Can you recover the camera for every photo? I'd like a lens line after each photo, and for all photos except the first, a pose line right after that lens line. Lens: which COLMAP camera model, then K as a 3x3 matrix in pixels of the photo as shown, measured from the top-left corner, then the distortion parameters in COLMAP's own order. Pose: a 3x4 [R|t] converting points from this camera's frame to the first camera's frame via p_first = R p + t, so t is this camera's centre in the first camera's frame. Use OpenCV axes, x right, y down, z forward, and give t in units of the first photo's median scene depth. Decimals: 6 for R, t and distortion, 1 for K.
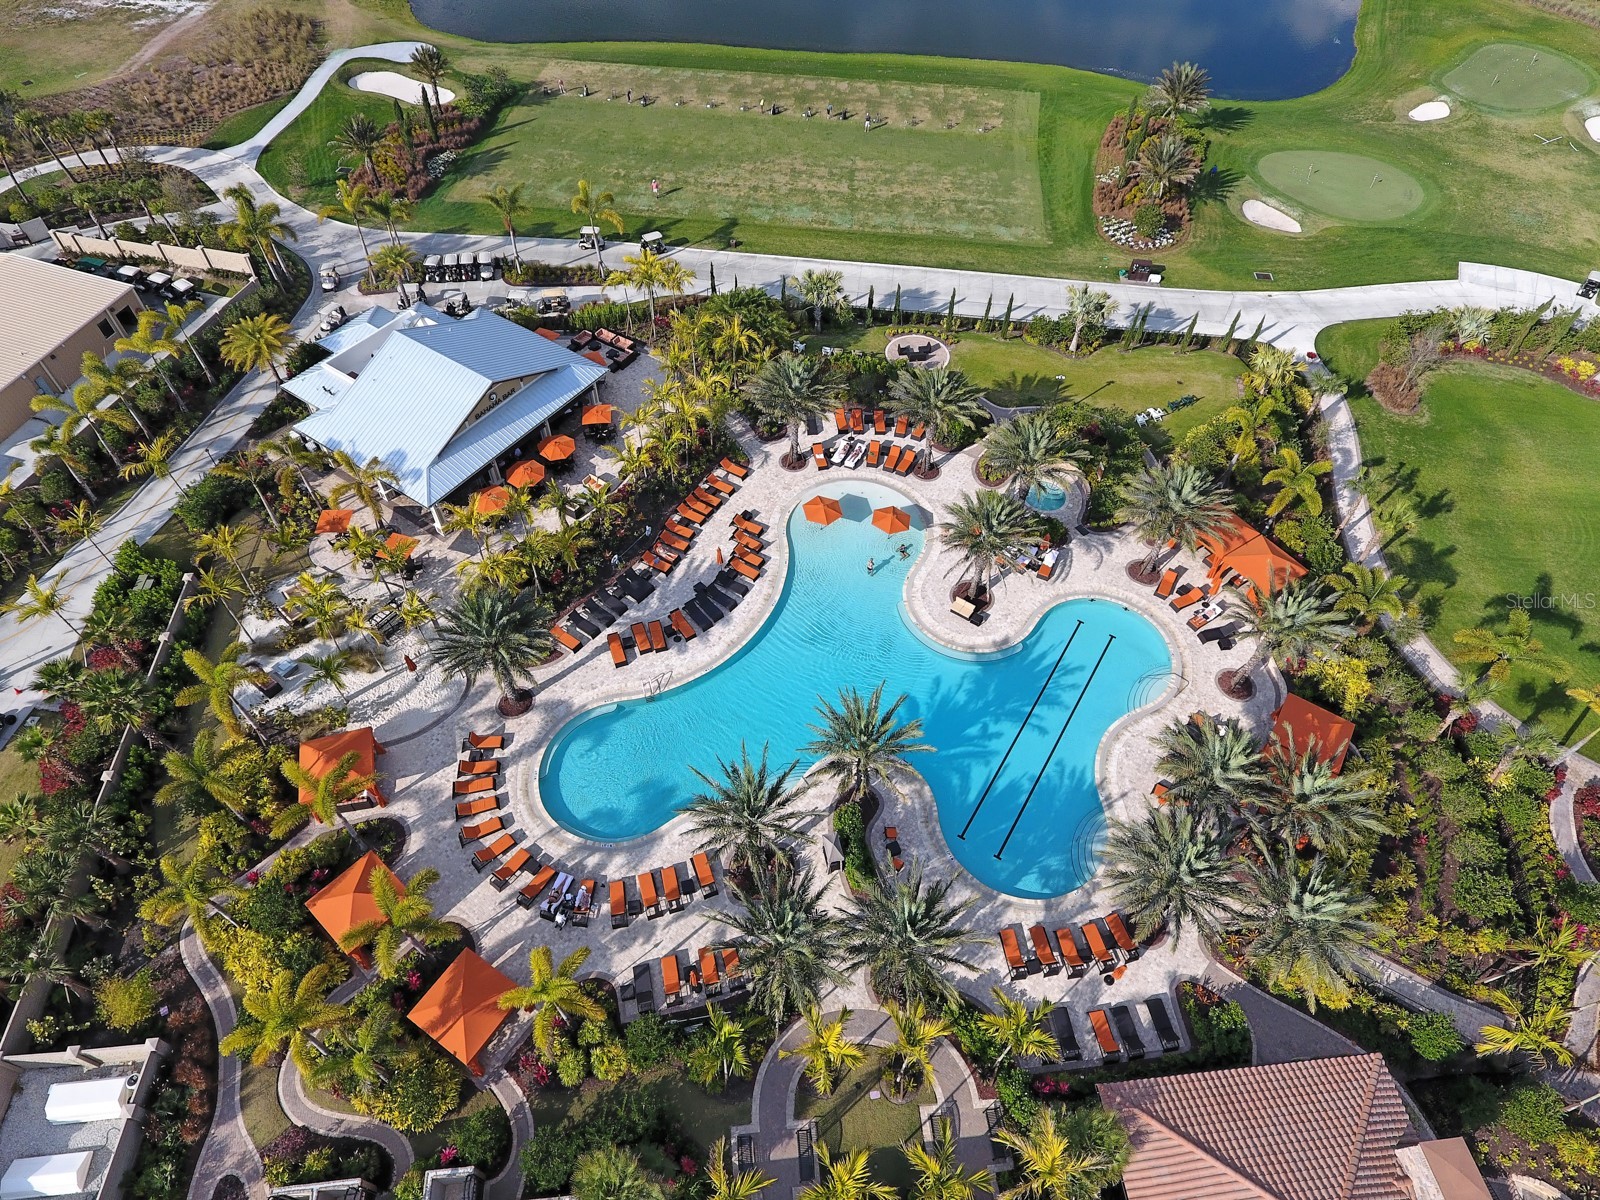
lens RADIAL K [[933.4, 0, 800.0], [0, 933.4, 600.0], [0, 0, 1]] dist [-0.000373, 0.001303]
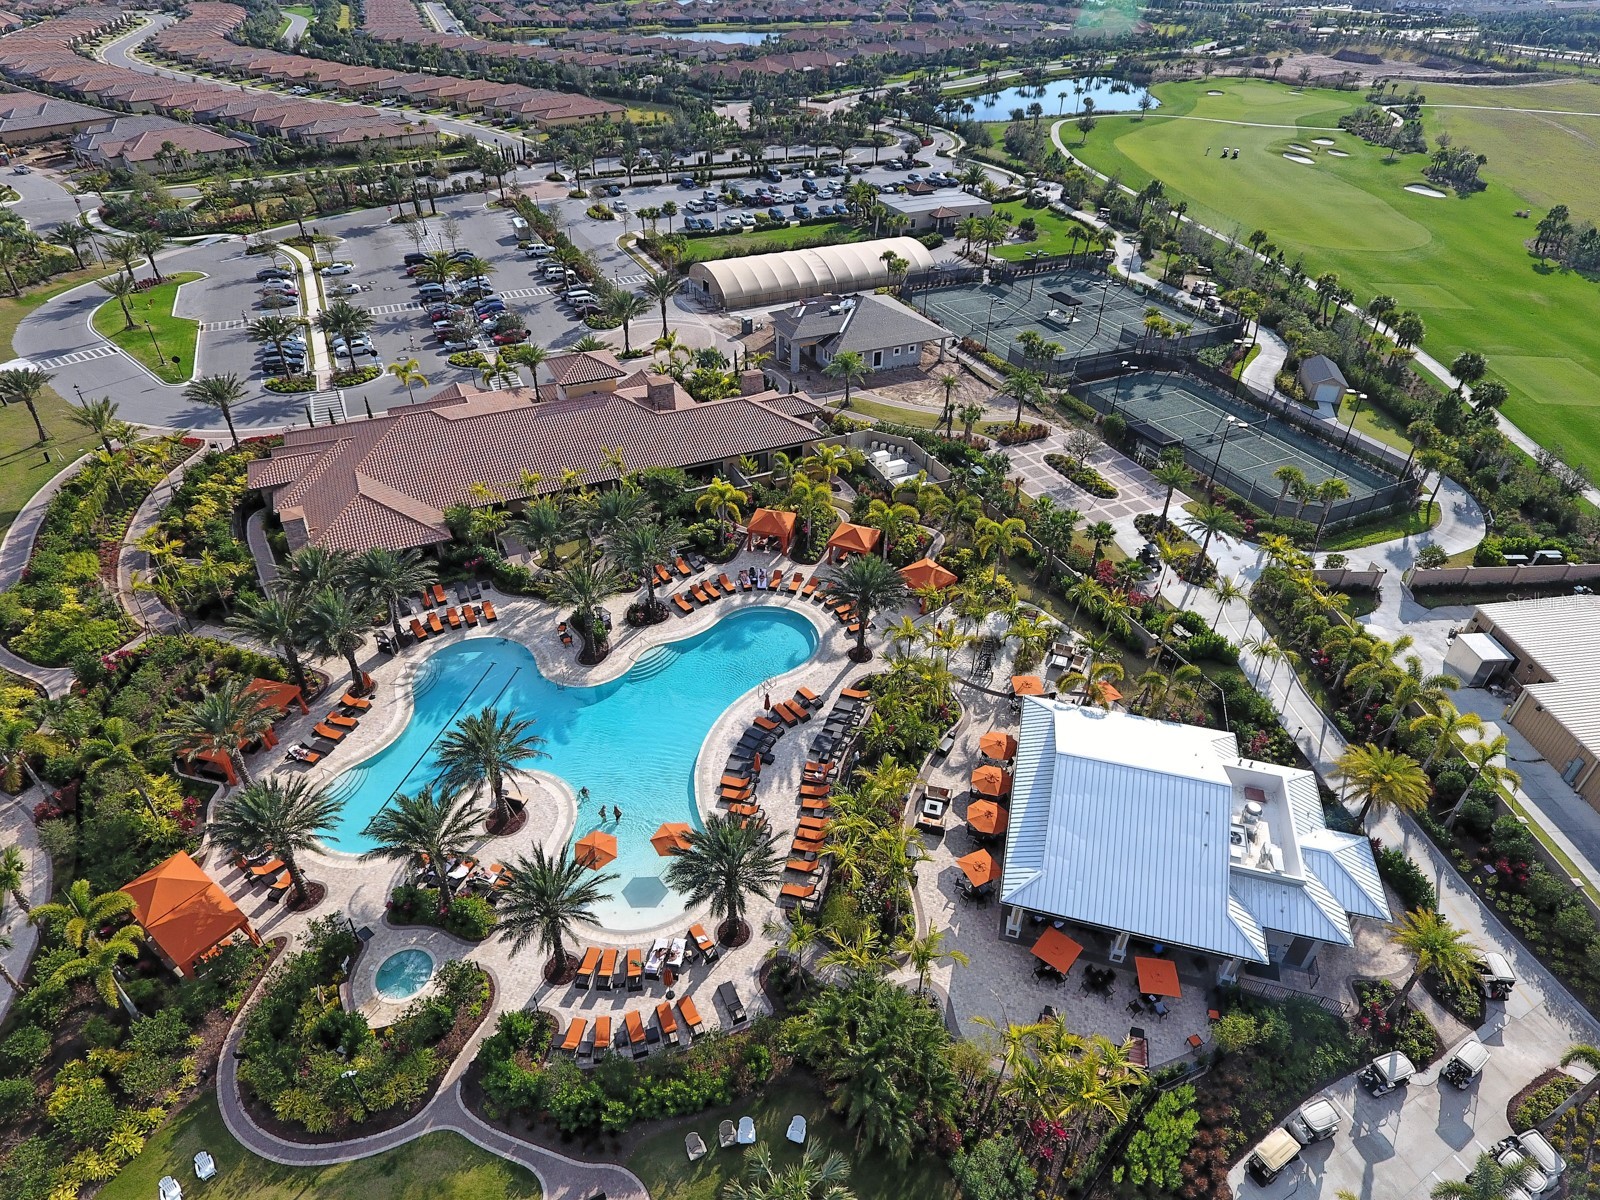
lens RADIAL K [[933.4, 0, 800.0], [0, 933.4, 600.0], [0, 0, 1]] dist [-0.000373, 0.001303]
pose [[-0.943712, 0.179828, -0.277613, 0.107831], [-0.272974, 0.050561, 0.960692, -0.930873], [0.186796, 0.982398, 0.001374, 0.728699]]
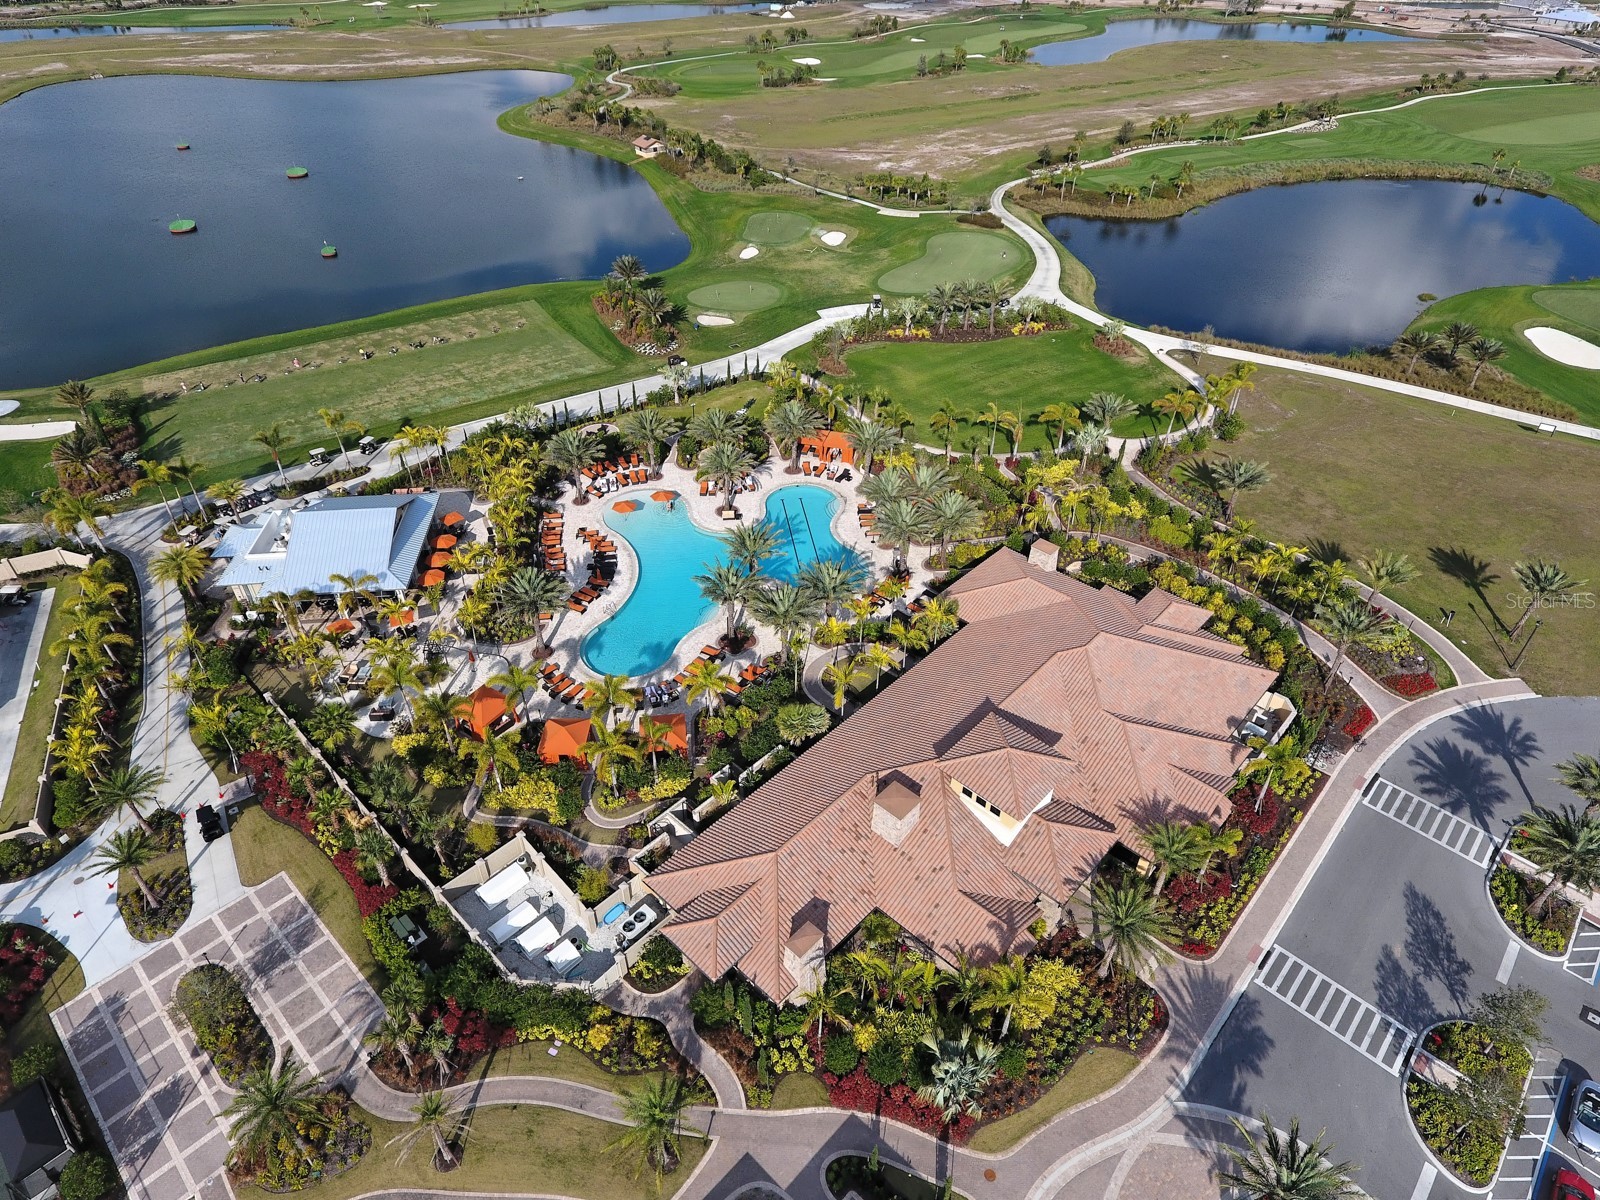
lens RADIAL K [[933.4, 0, 800.0], [0, 933.4, 600.0], [0, 0, 1]] dist [-0.000373, 0.001303]
pose [[0.755442, -0.405890, 0.514354, -0.604730], [0.511661, 0.855806, -0.076149, 0.303296], [-0.409280, 0.320701, 0.854190, -0.444951]]
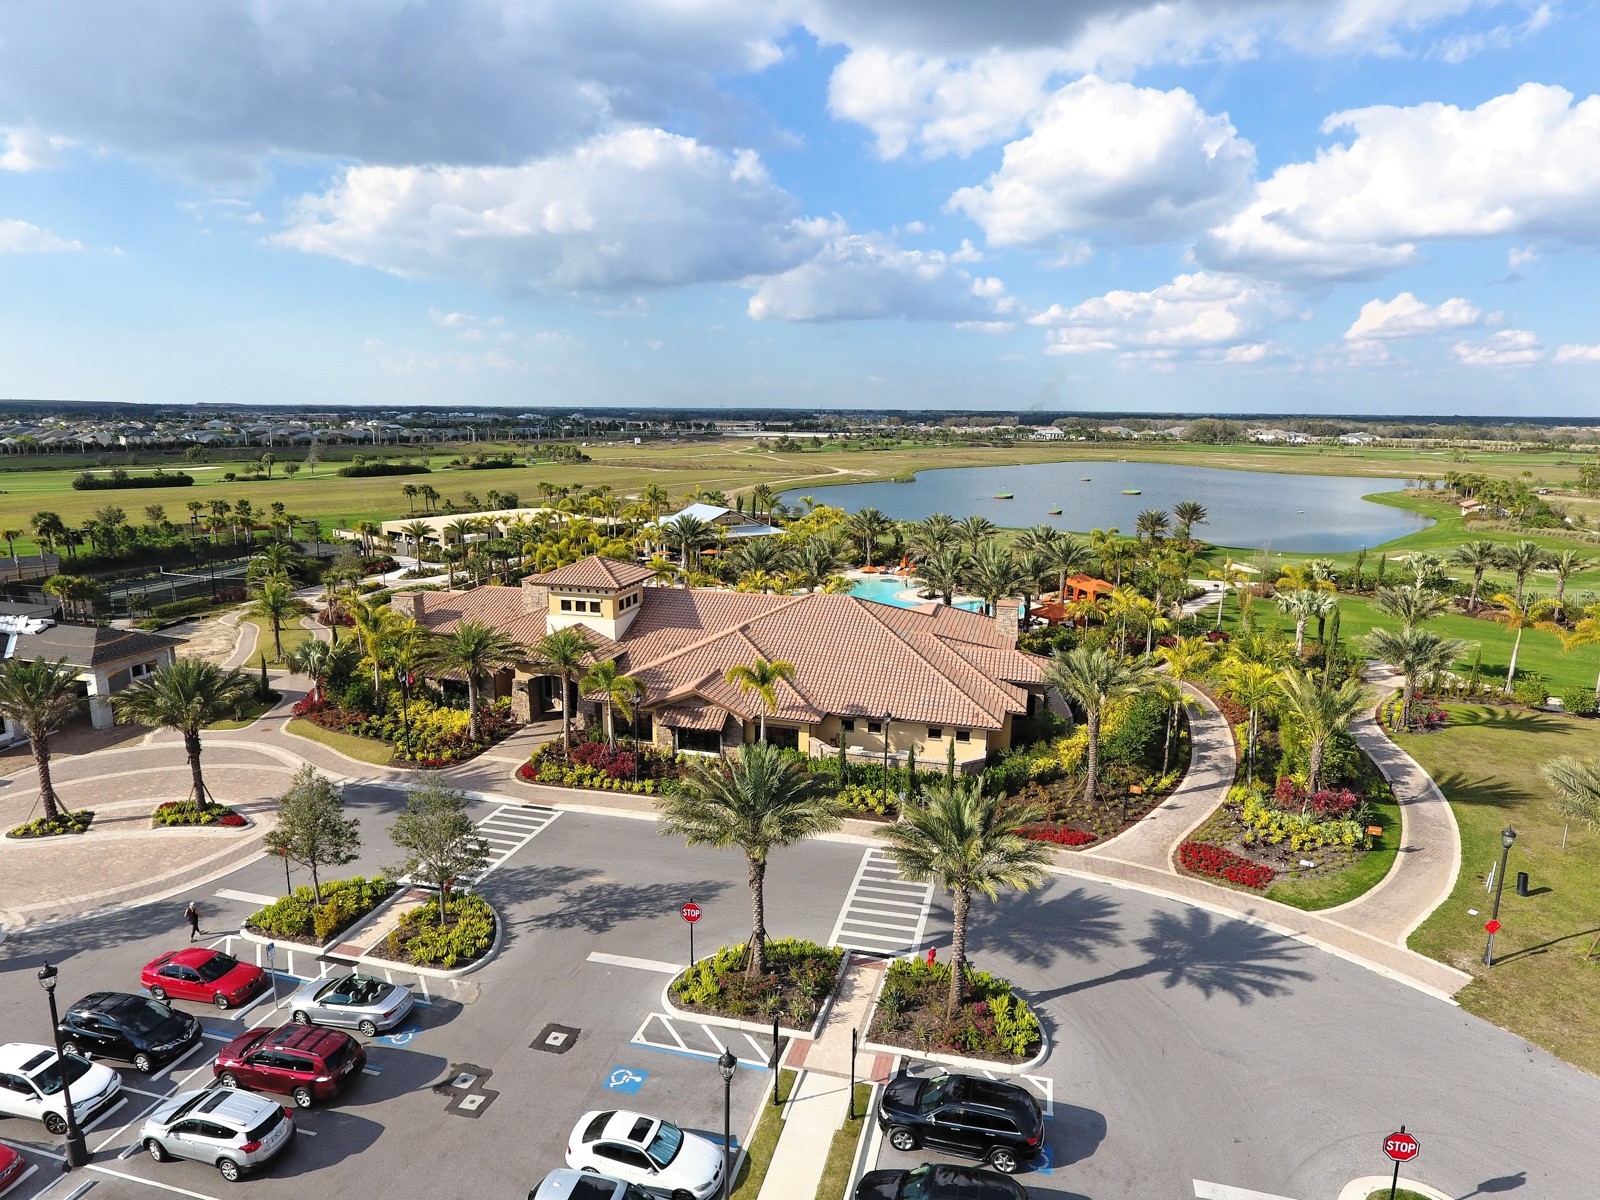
lens RADIAL K [[962.0, 0, 794.0], [0, 962.0, 607.8], [0, 0, 1]] dist [-0.022929, 0.023380]
pose [[0.932318, 0.073844, -0.354021, 0.522146], [-0.283102, 0.758158, -0.587410, 1.041477], [0.225028, 0.647877, 0.727749, -0.349189]]
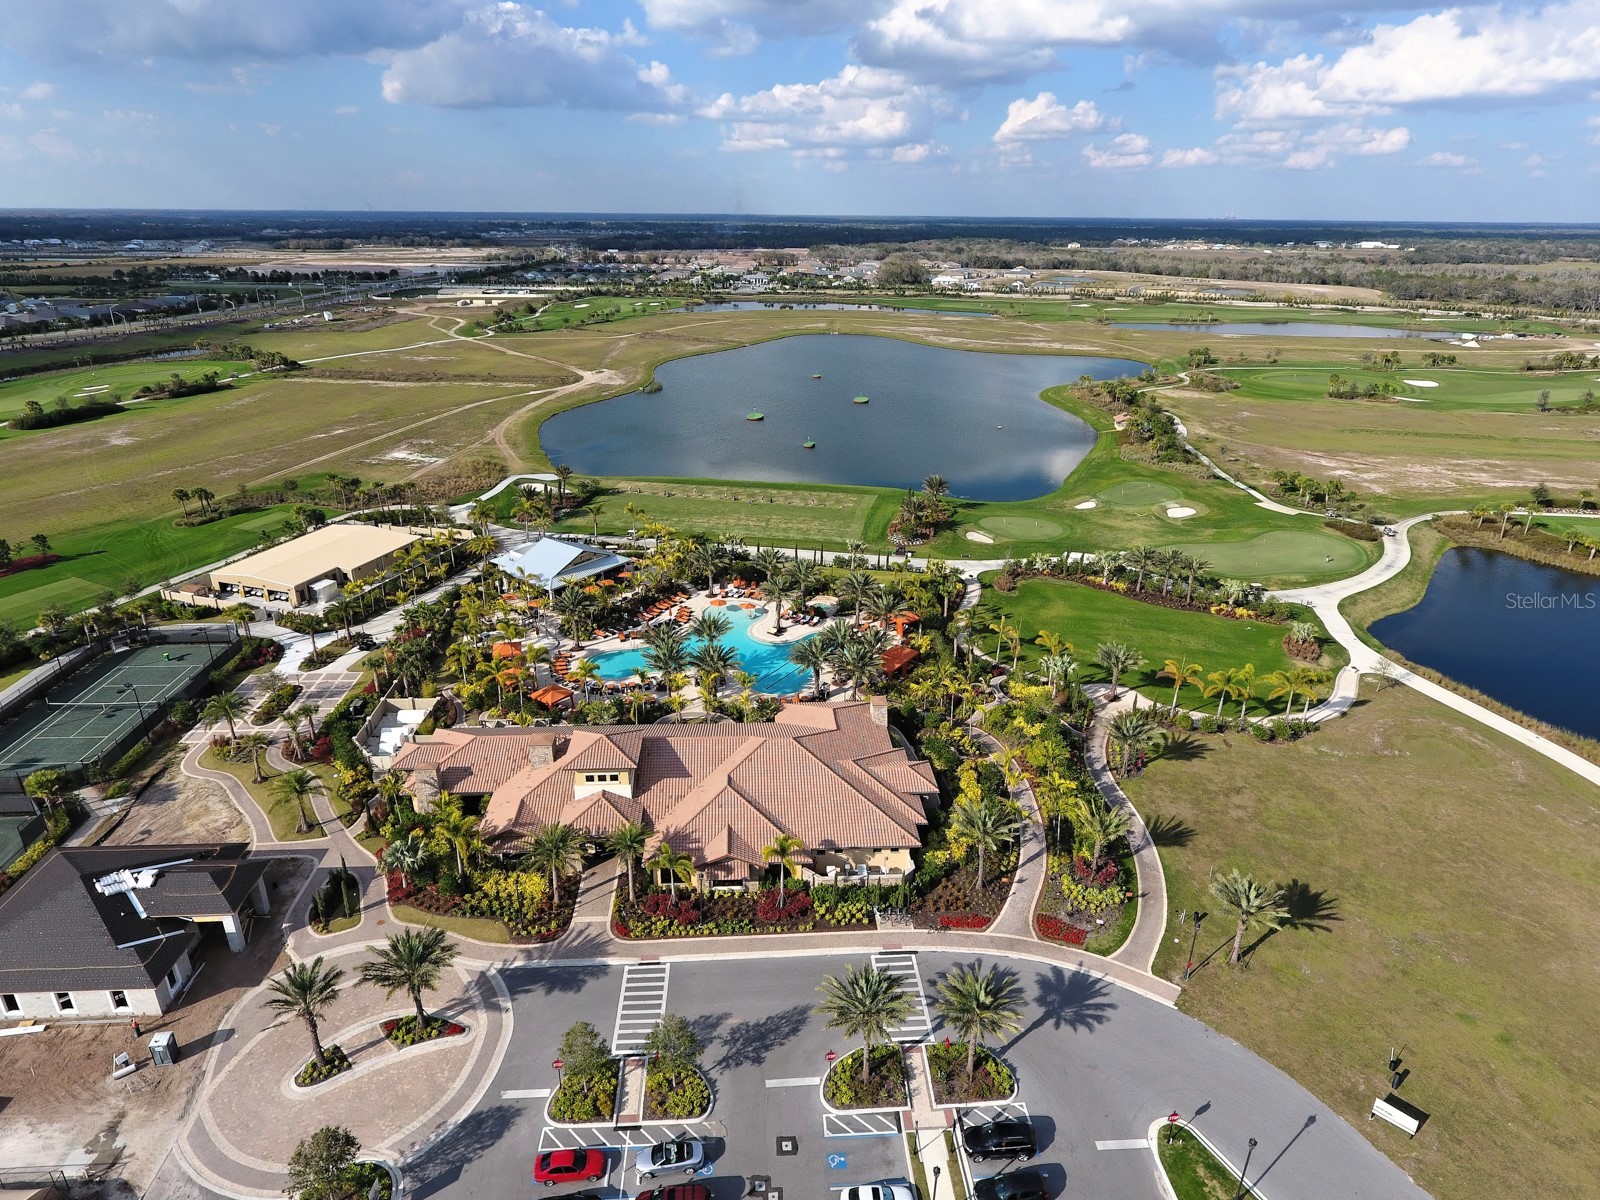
lens RADIAL K [[955.3, 0, 800.0], [0, 955.3, 600.0], [0, 0, 1]] dist [-0.004781, 0.003128]
pose [[0.999061, 0.015449, -0.040475, 0.292848], [-0.033113, 0.874739, -0.483461, 0.938264], [0.027937, 0.484347, 0.874430, -0.955100]]
